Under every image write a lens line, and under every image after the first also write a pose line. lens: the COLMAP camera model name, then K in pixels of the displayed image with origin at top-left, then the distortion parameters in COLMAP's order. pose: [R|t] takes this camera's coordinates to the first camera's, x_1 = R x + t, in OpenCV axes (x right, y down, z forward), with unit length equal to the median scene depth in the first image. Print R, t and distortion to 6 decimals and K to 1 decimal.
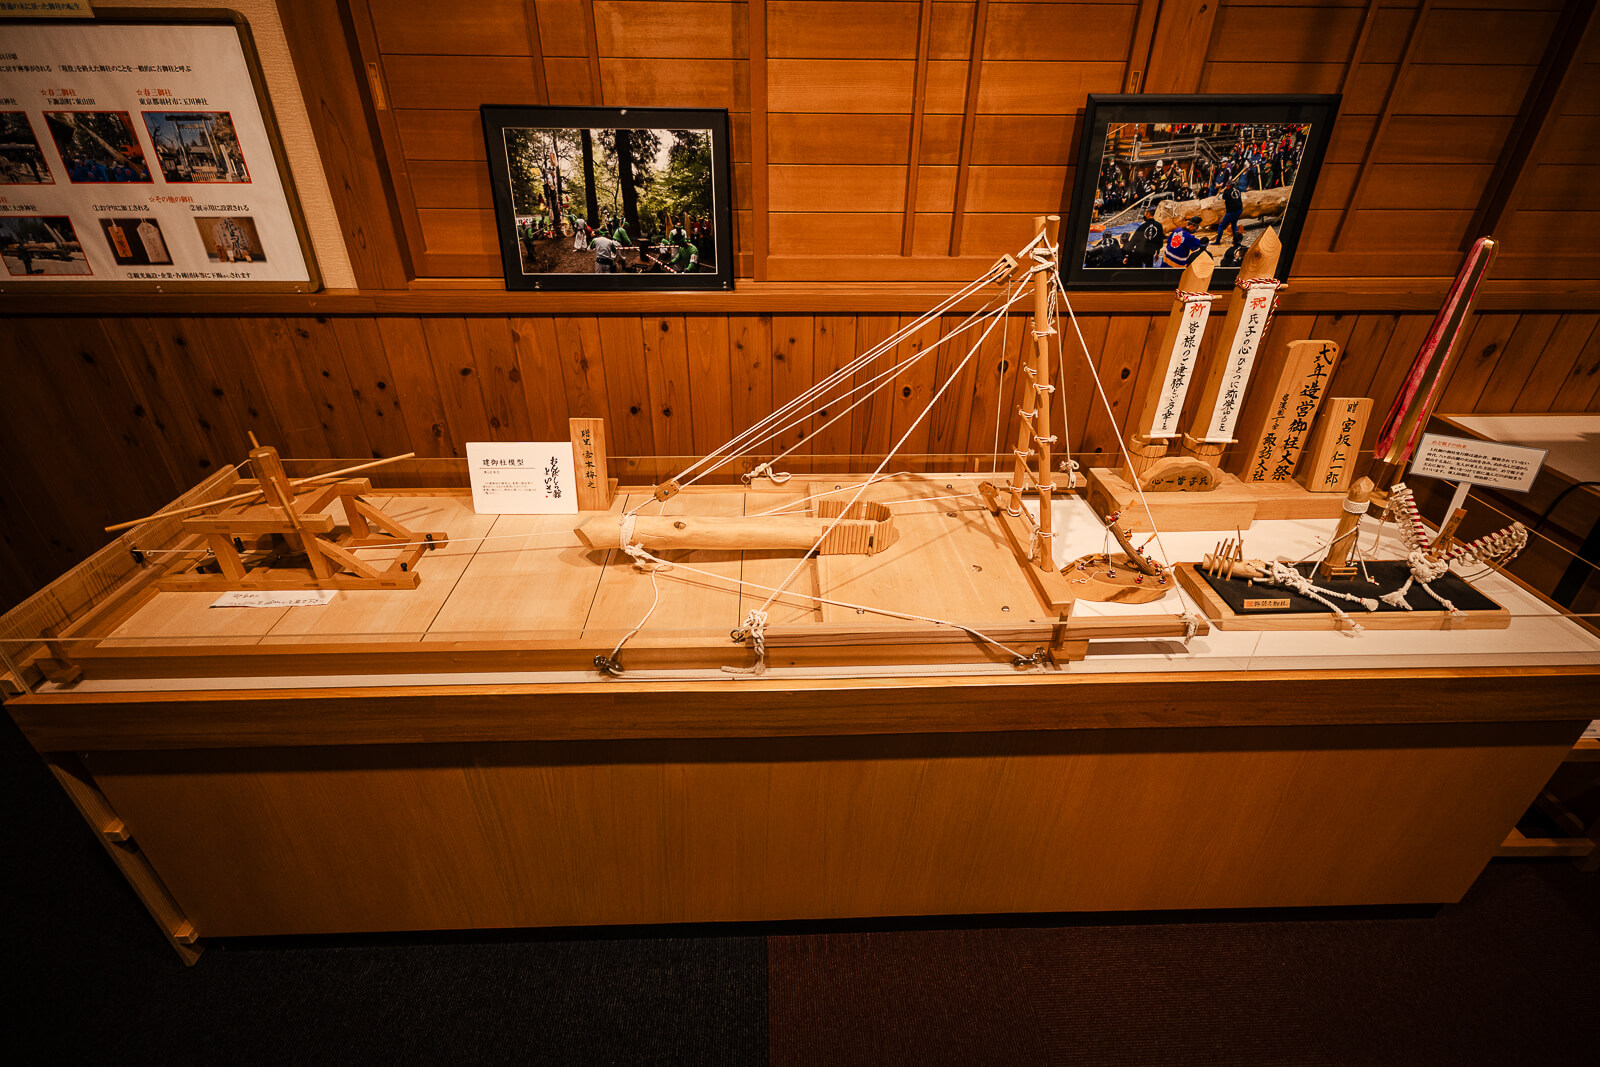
lens RADIAL K [[742.5, 0, 788.5], [0, 742.5, 530.8], [0, 0, 1]] dist [0.003287, 0.001501]
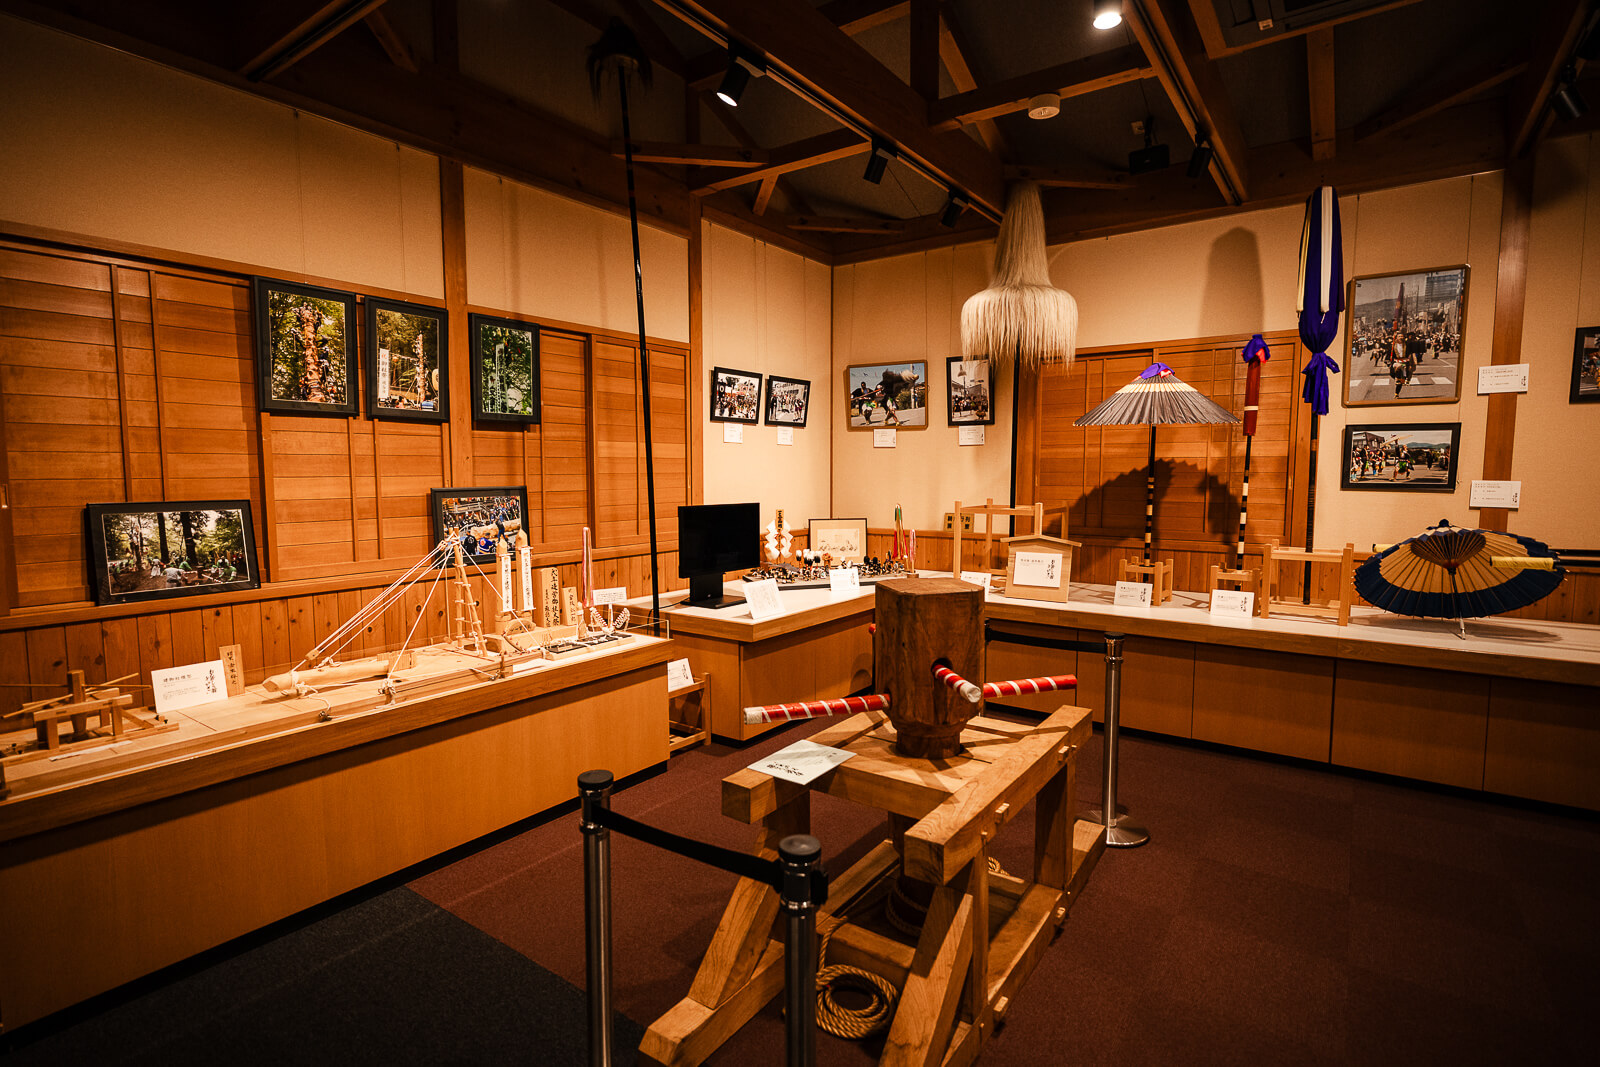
lens RADIAL K [[795.2, 0, 800.0], [0, 795.2, 533.5], [0, 0, 1]] dist [-0.000446, 0.000073]
pose [[0.611719, -0.072639, 0.787733, -0.825564], [0.408199, 0.881950, -0.235663, 0.572786], [-0.677623, 0.465712, 0.569157, -1.088568]]
